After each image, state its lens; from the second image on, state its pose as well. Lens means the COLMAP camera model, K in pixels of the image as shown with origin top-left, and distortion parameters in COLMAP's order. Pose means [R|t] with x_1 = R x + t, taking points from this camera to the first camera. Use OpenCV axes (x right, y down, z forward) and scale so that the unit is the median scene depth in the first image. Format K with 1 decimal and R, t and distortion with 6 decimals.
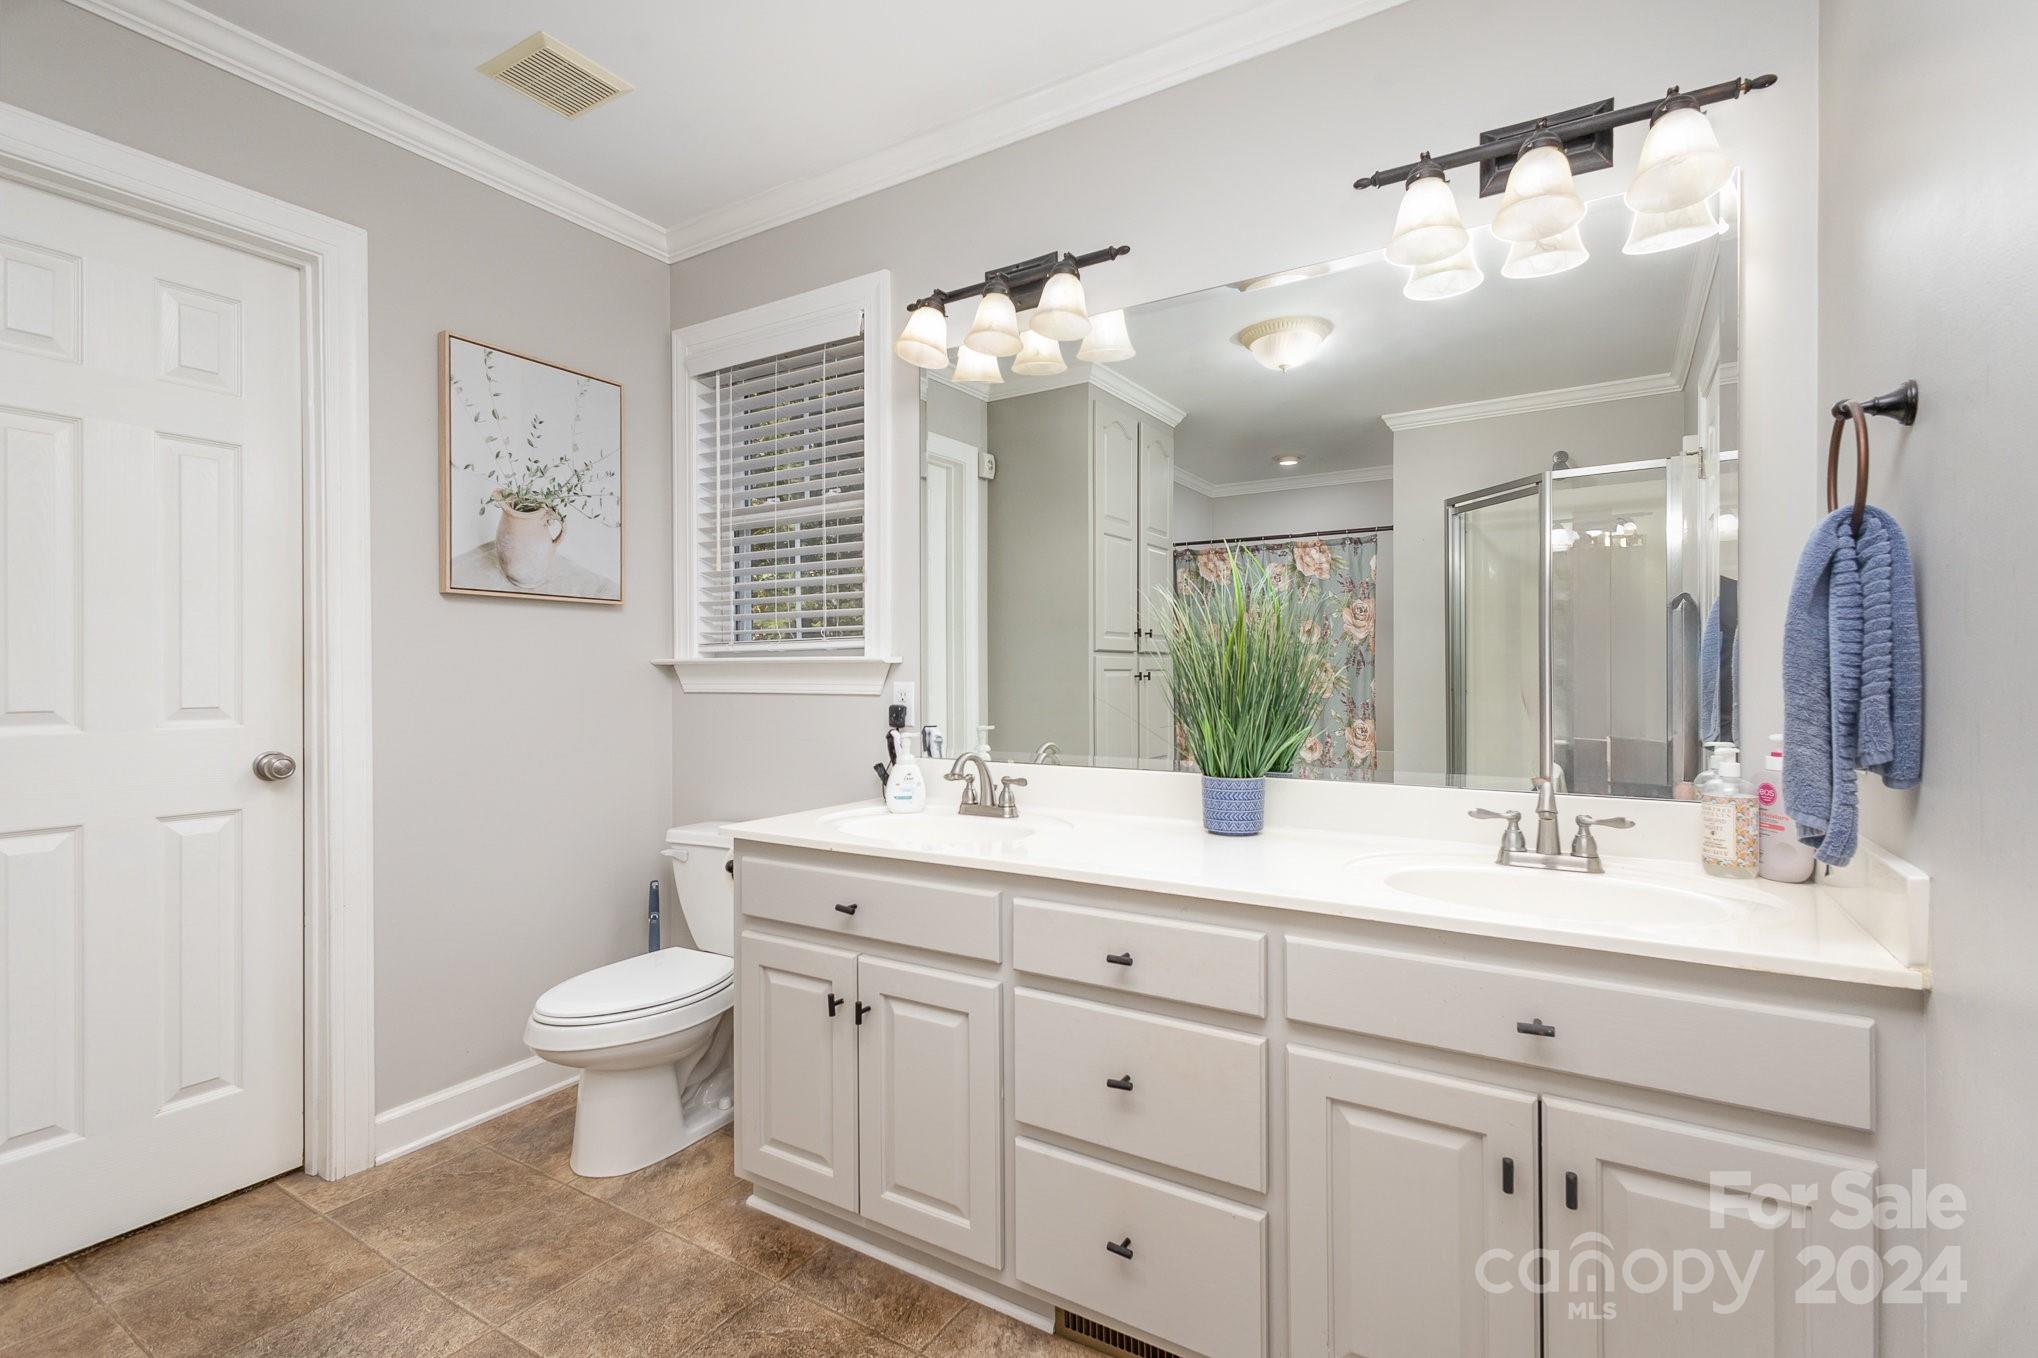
lens RADIAL K [[942.7, 0, 1006.6], [0, 942.7, 685.1], [0, 0, 1]] dist [0.001233, -0.000092]
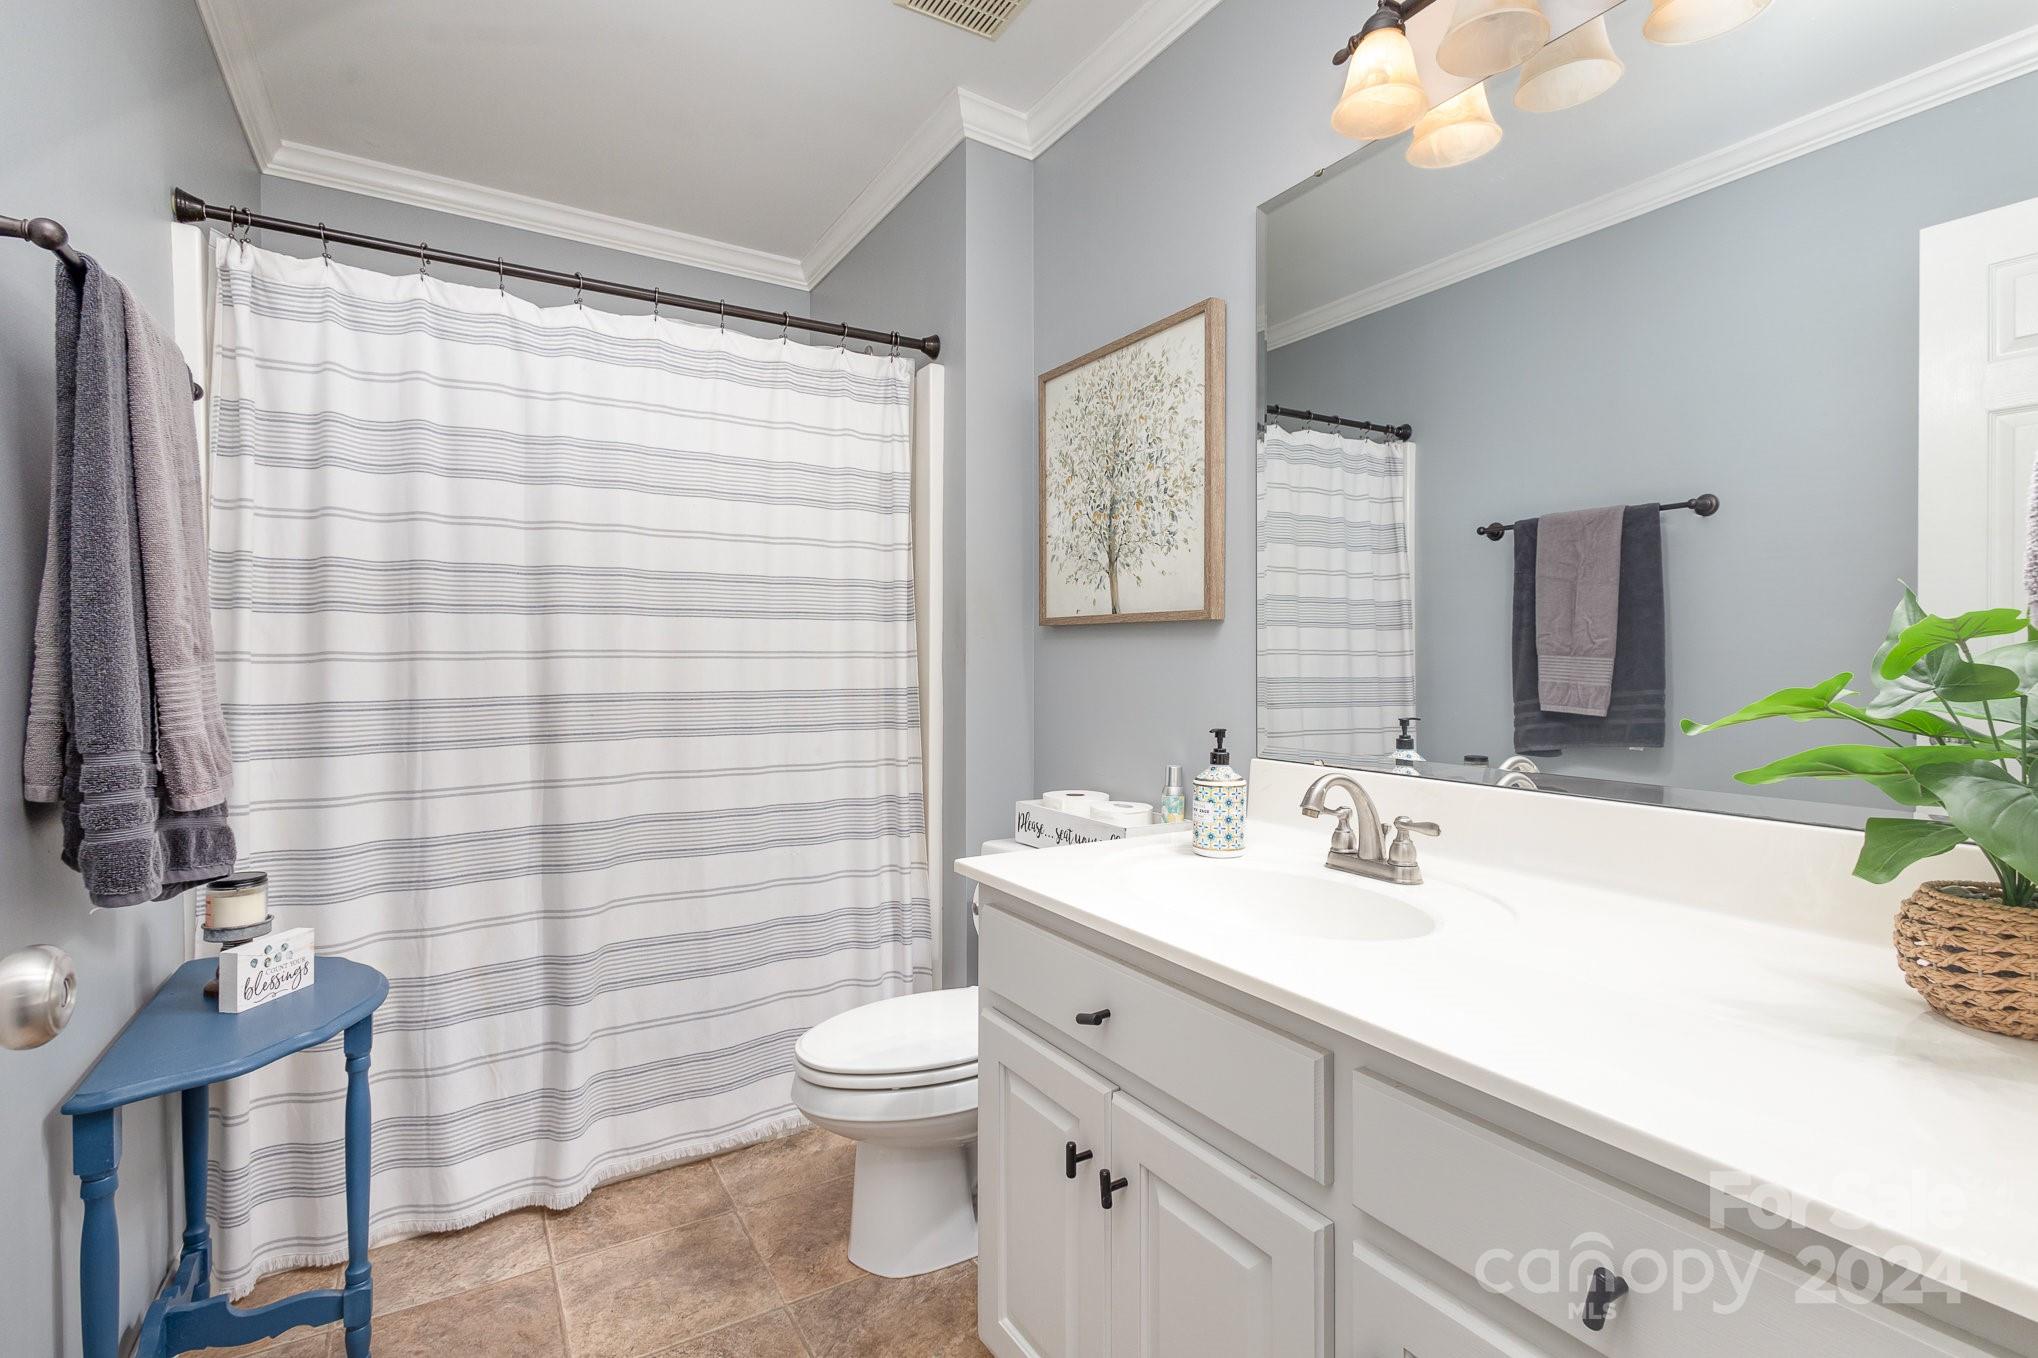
lens RADIAL K [[942.7, 0, 1012.1], [0, 942.7, 675.1], [0, 0, 1]] dist [0.001233, -0.000092]
pose [[0.883258, 0.013883, -0.468681, 0.065696], [-0.011746, 0.999903, 0.007481, 0.004393], [0.468740, -0.001102, 0.883336, 0.364095]]
